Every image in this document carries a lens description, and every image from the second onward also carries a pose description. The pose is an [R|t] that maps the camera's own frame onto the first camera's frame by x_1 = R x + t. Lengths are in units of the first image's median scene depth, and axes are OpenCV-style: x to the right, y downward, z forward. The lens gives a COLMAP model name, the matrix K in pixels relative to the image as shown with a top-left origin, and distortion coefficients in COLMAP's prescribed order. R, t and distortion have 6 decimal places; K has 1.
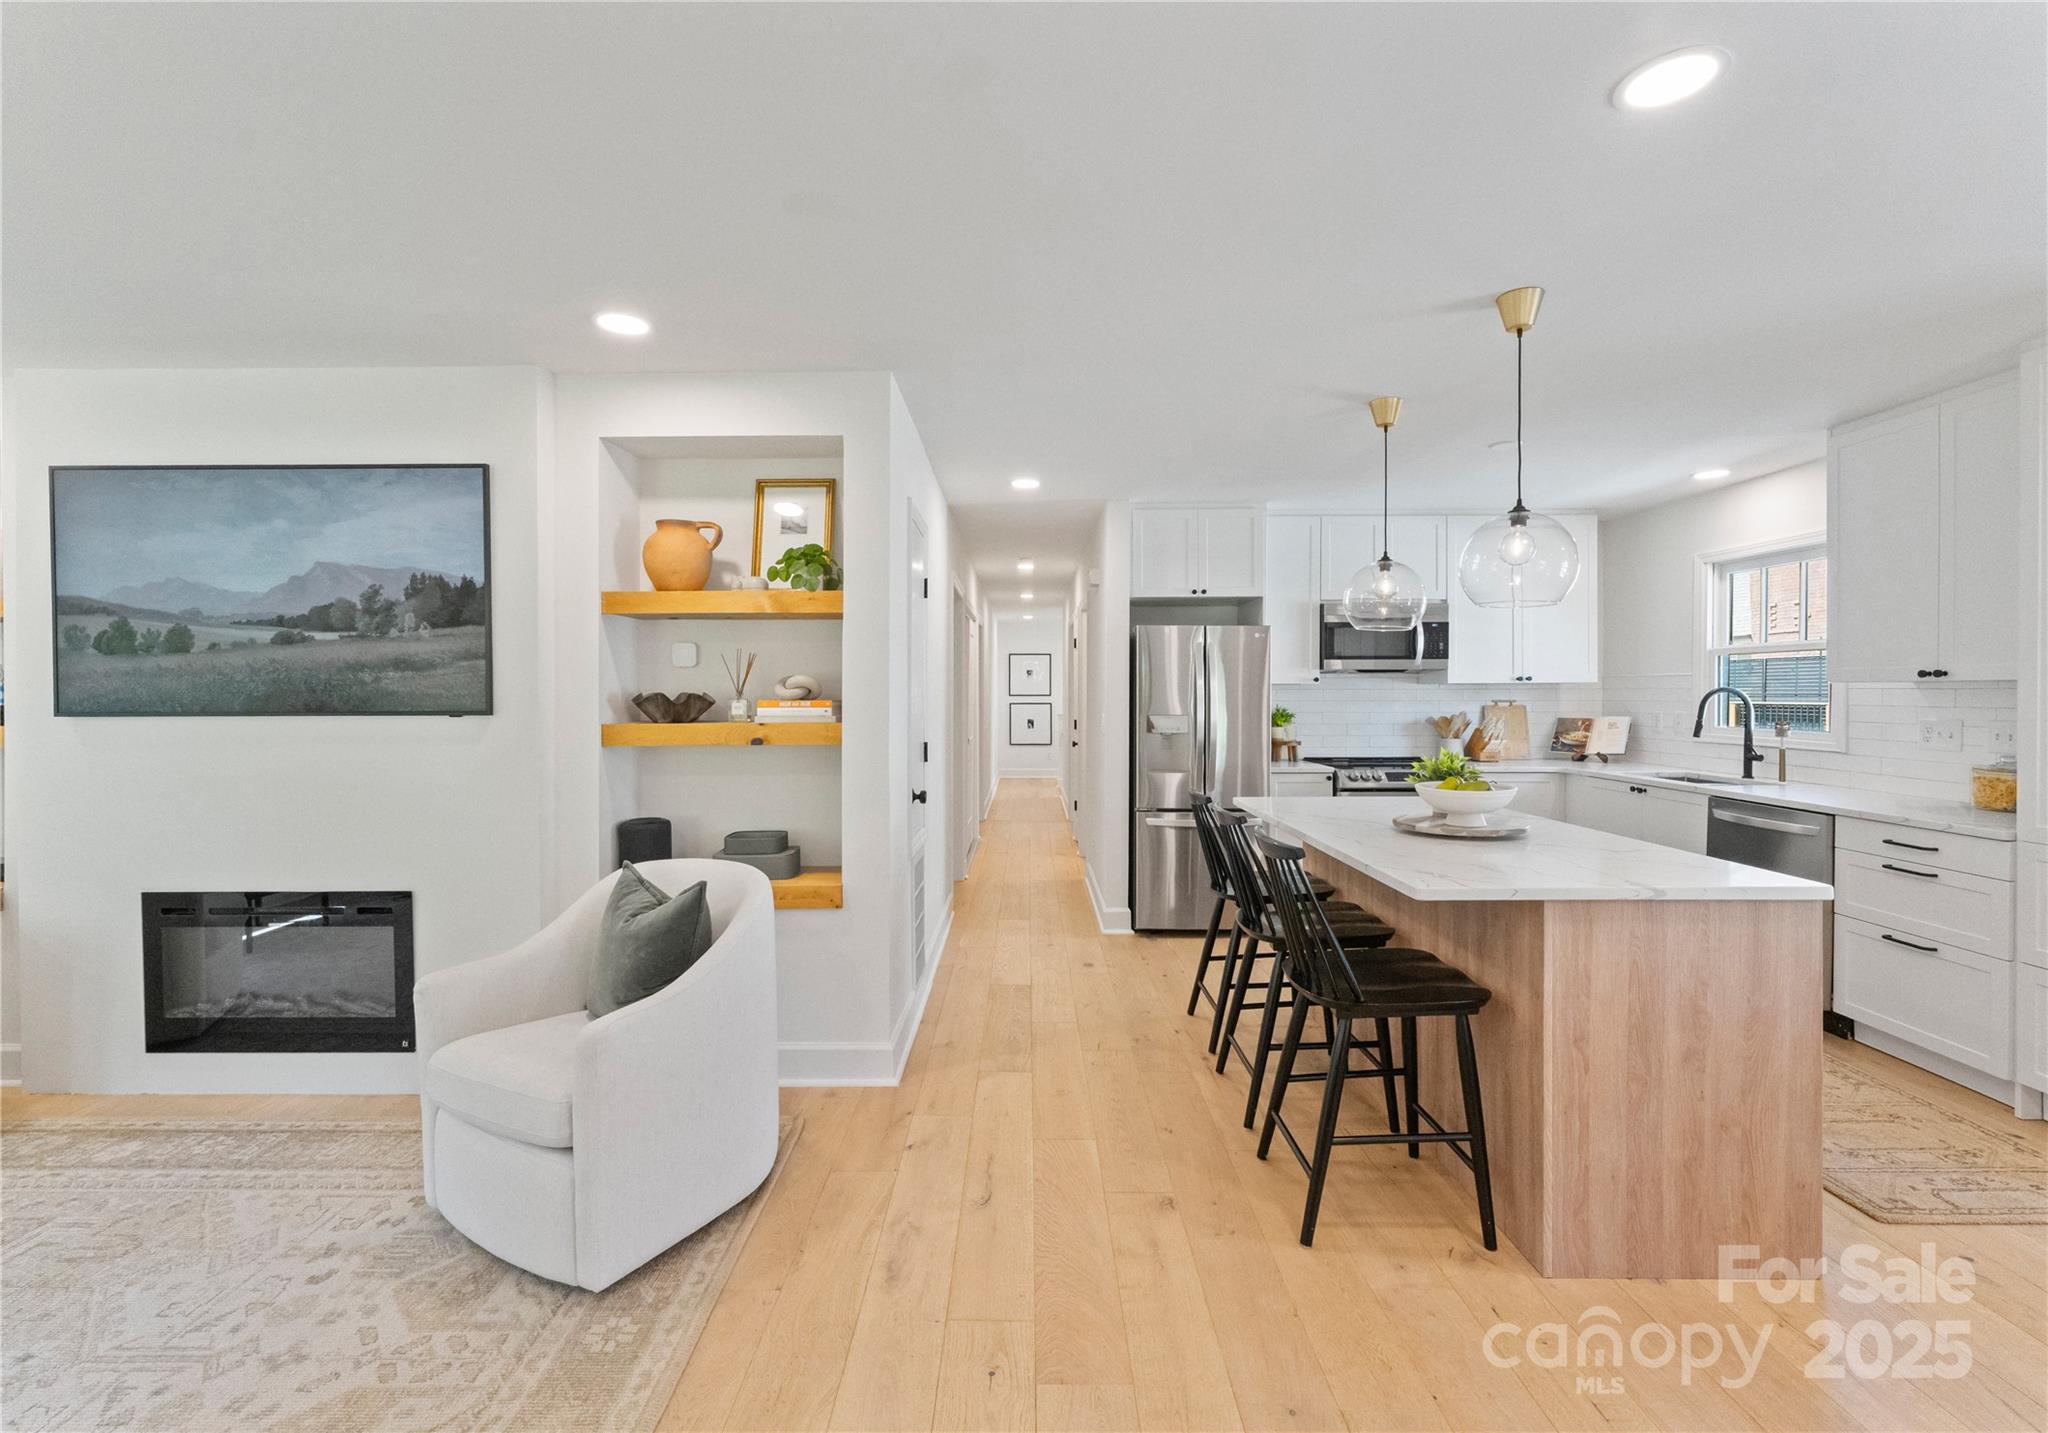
lens RADIAL K [[893.2, 0, 1018.6], [0, 893.2, 698.6], [0, 0, 1]] dist [0.001104, 0.000359]
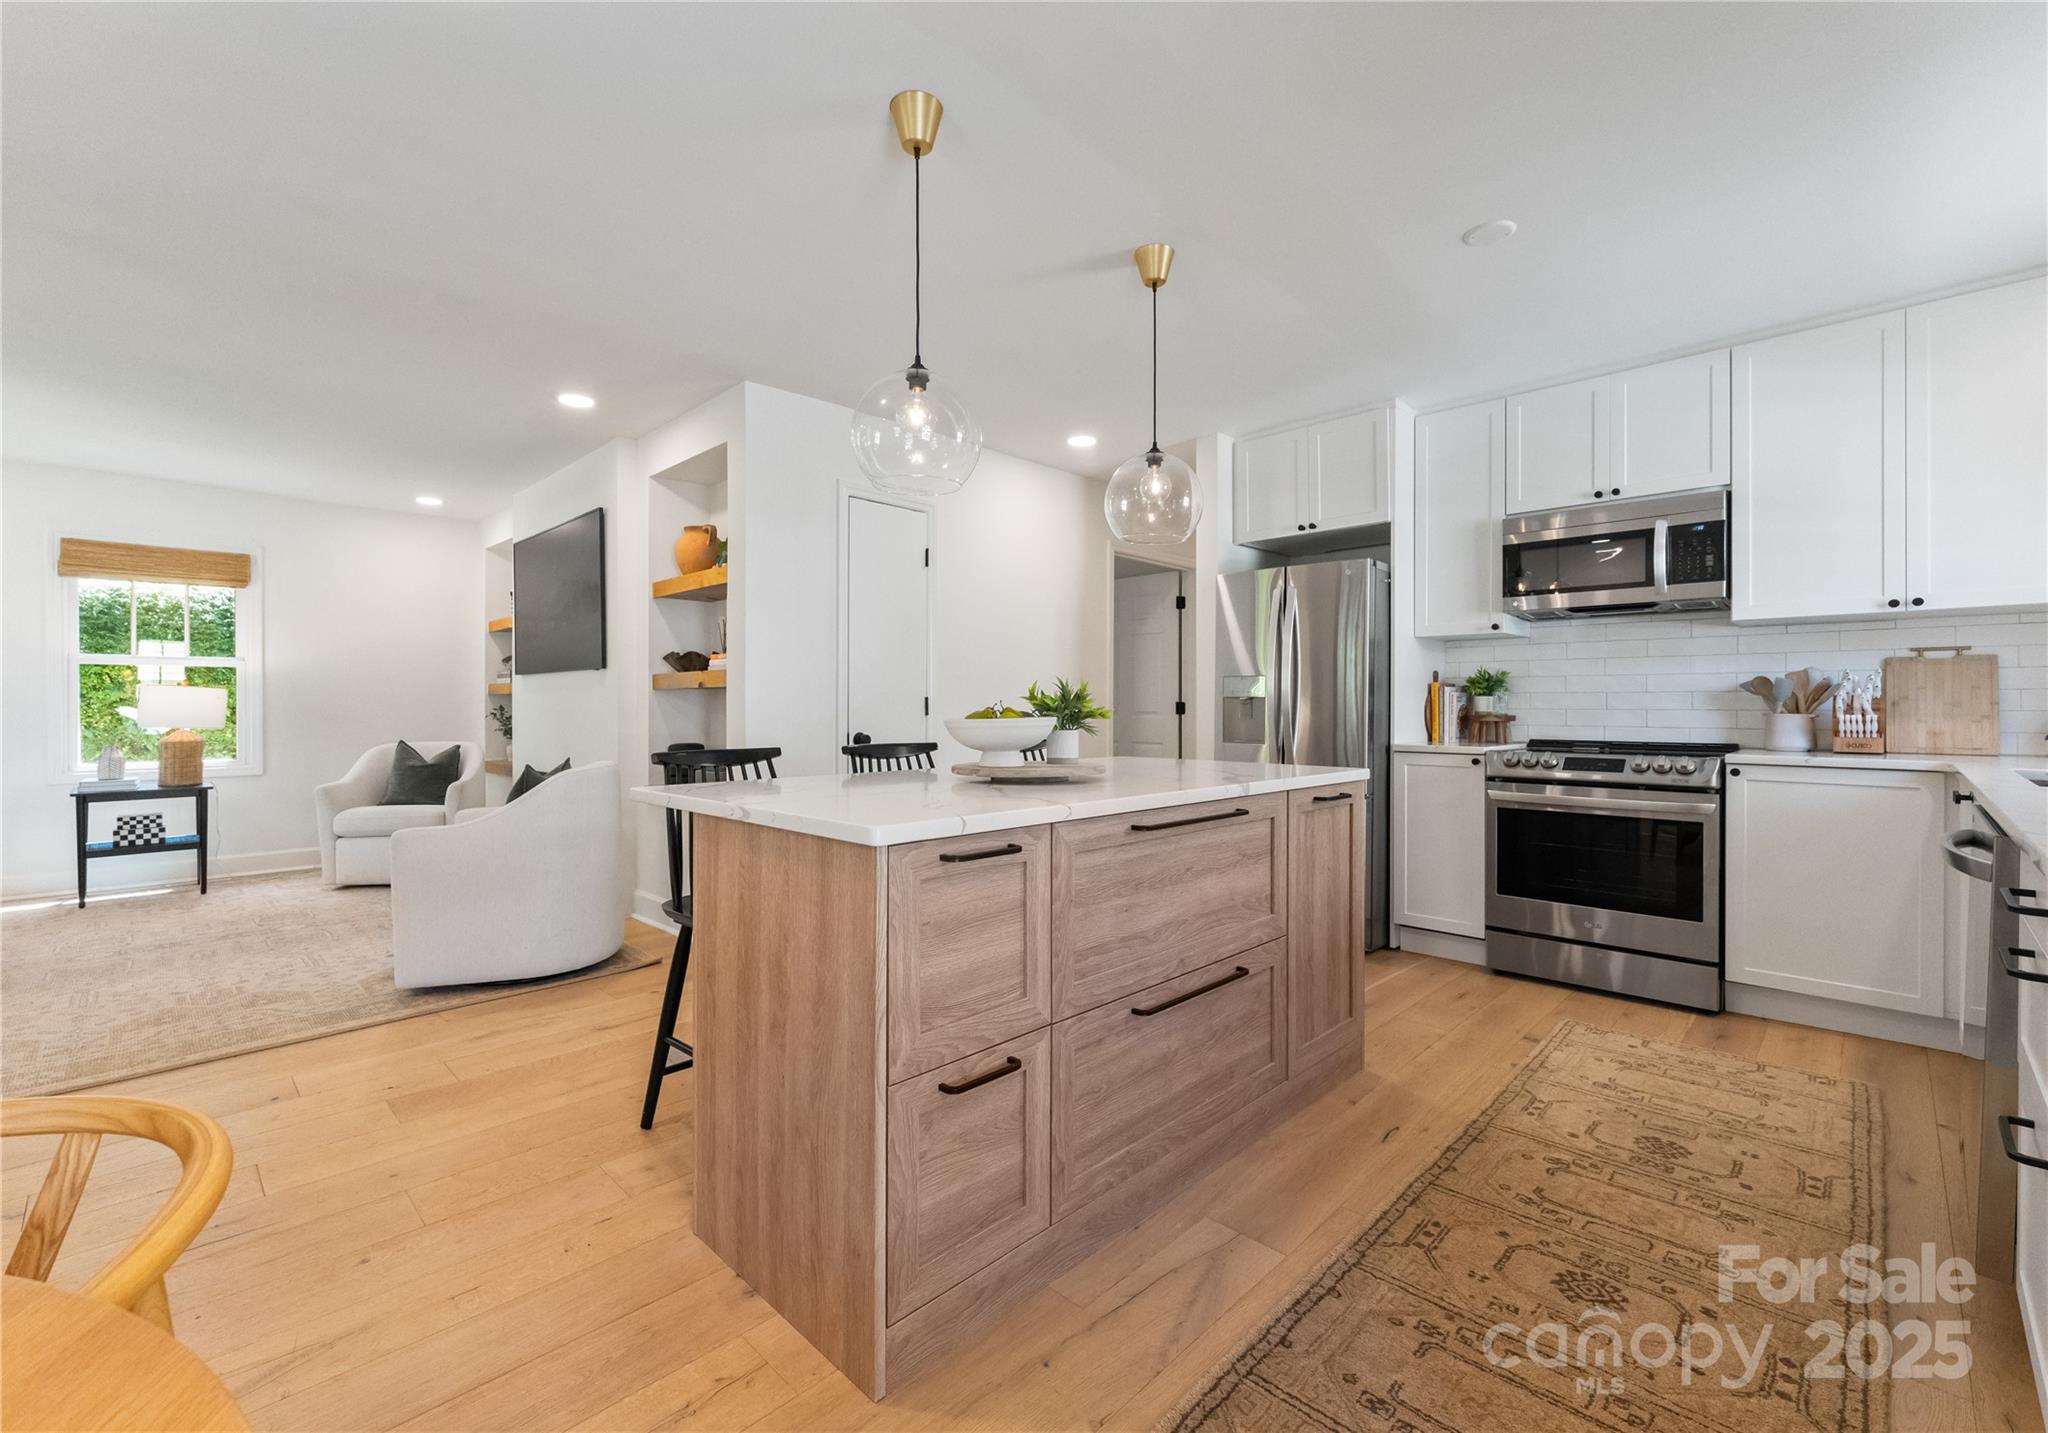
lens RADIAL K [[880.9, 0, 1022.3], [0, 880.9, 708.1], [0, 0, 1]] dist [-0.000380, 0.000263]
pose [[0.715985, 0.004946, -0.698099, 0.608256], [-0.005871, 0.999982, 0.001062, 0.049710], [0.698091, 0.003338, 0.716001, 0.250969]]
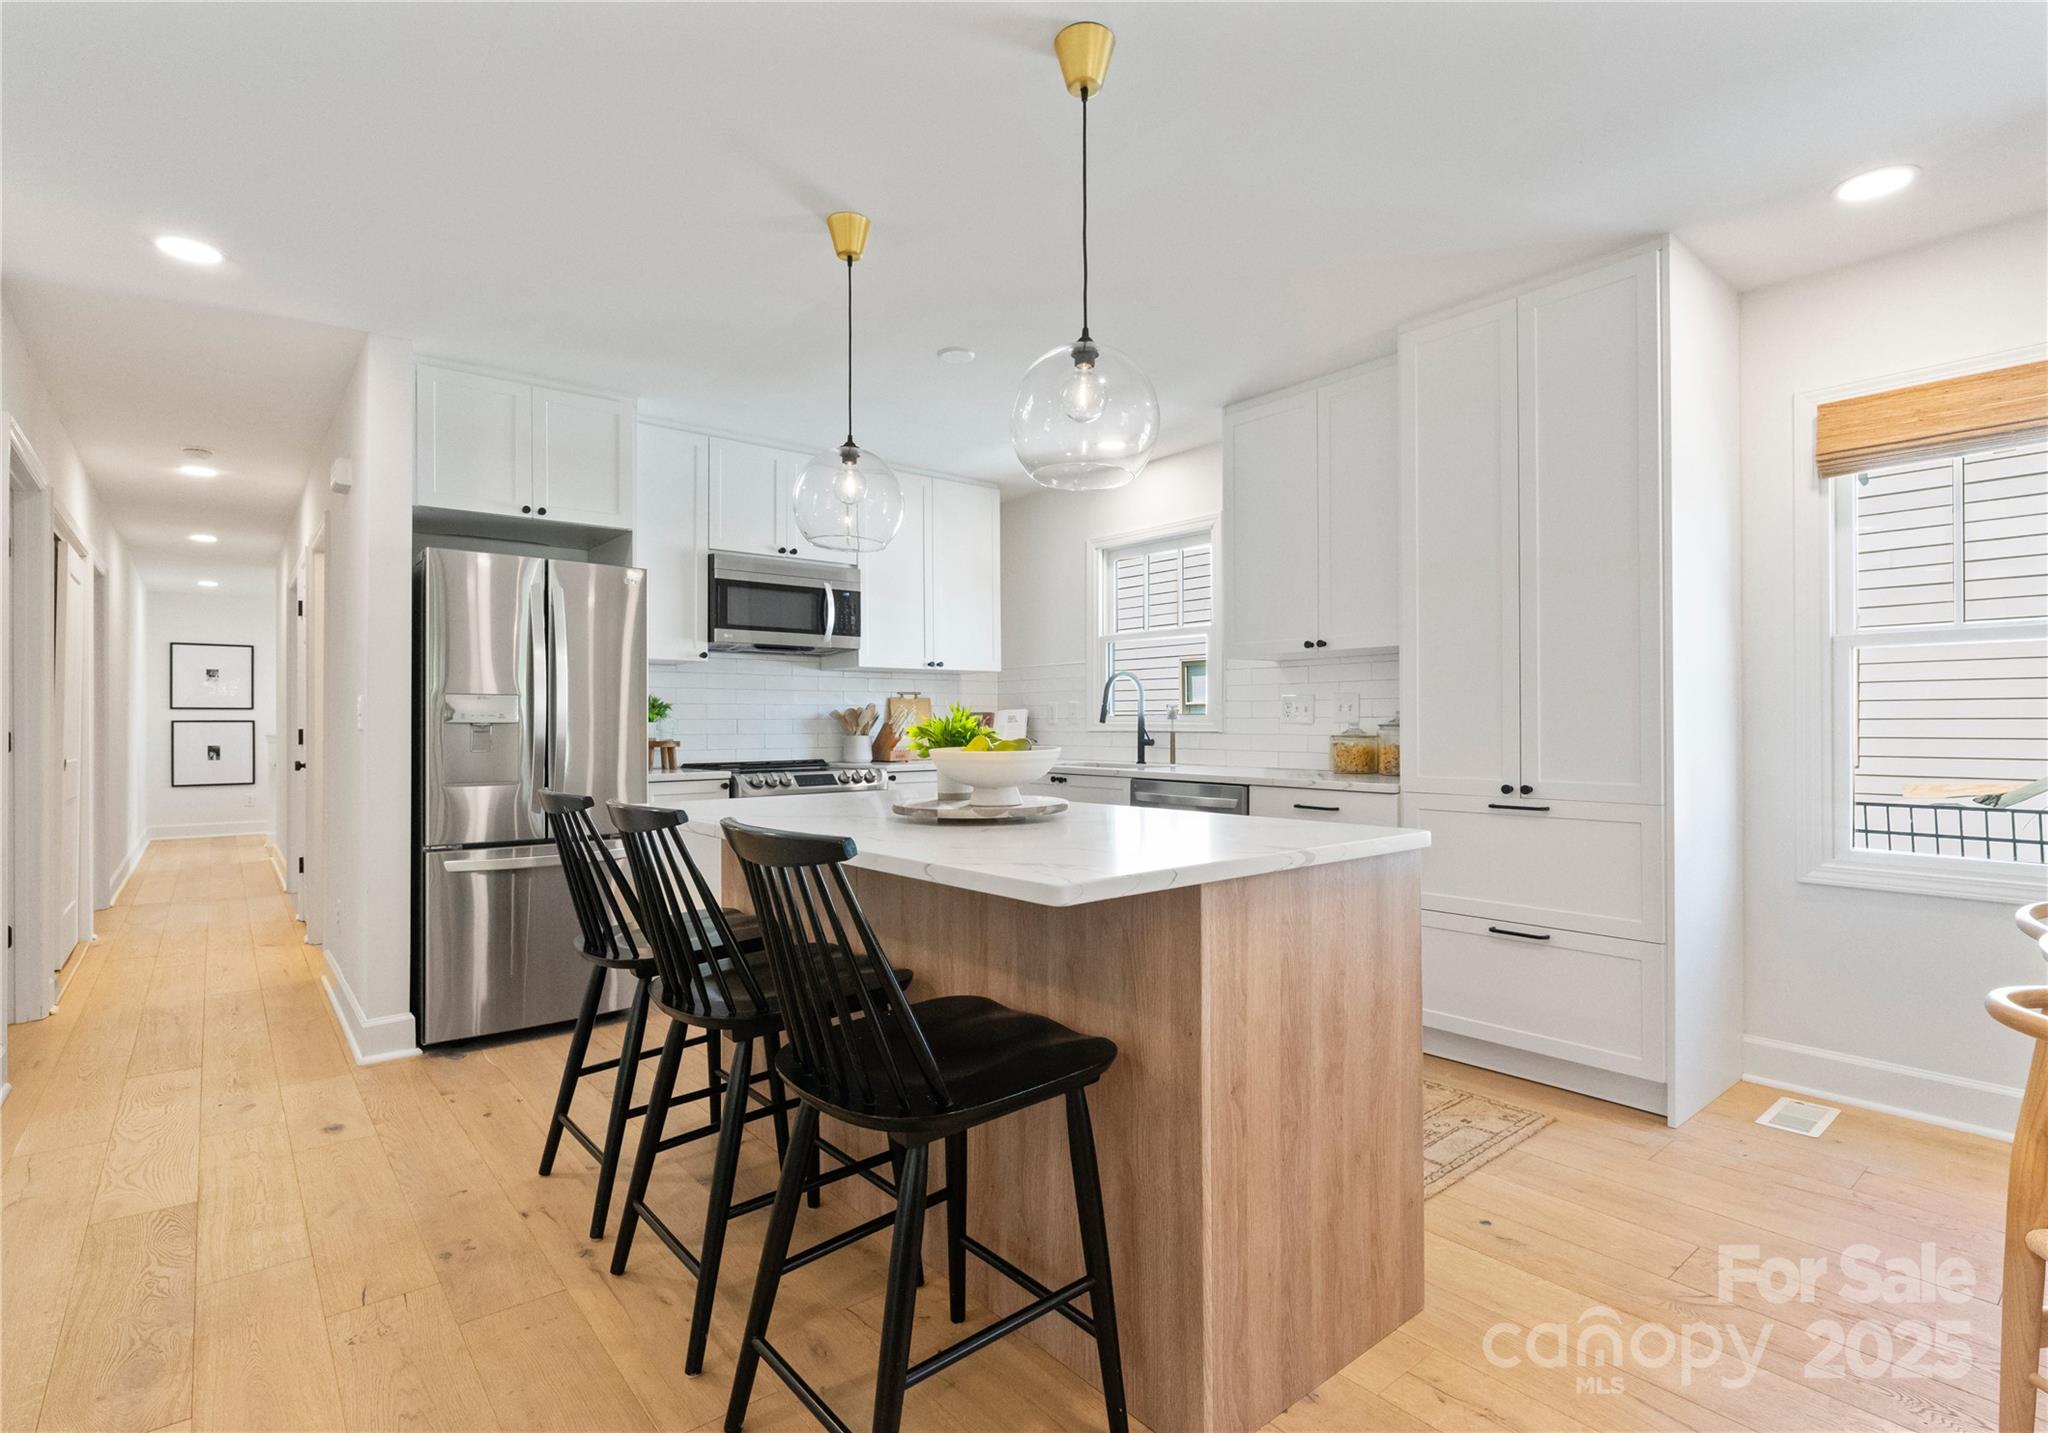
lens RADIAL K [[991.7, 0, 1020.6], [0, 991.7, 720.9], [0, 0, 1]] dist [-0.002423, 0.000293]
pose [[0.768819, 0.001019, 0.639465, 0.011224], [0.007499, 0.999916, -0.010610, 0.047940], [-0.639422, 0.012953, 0.768747, 0.222712]]
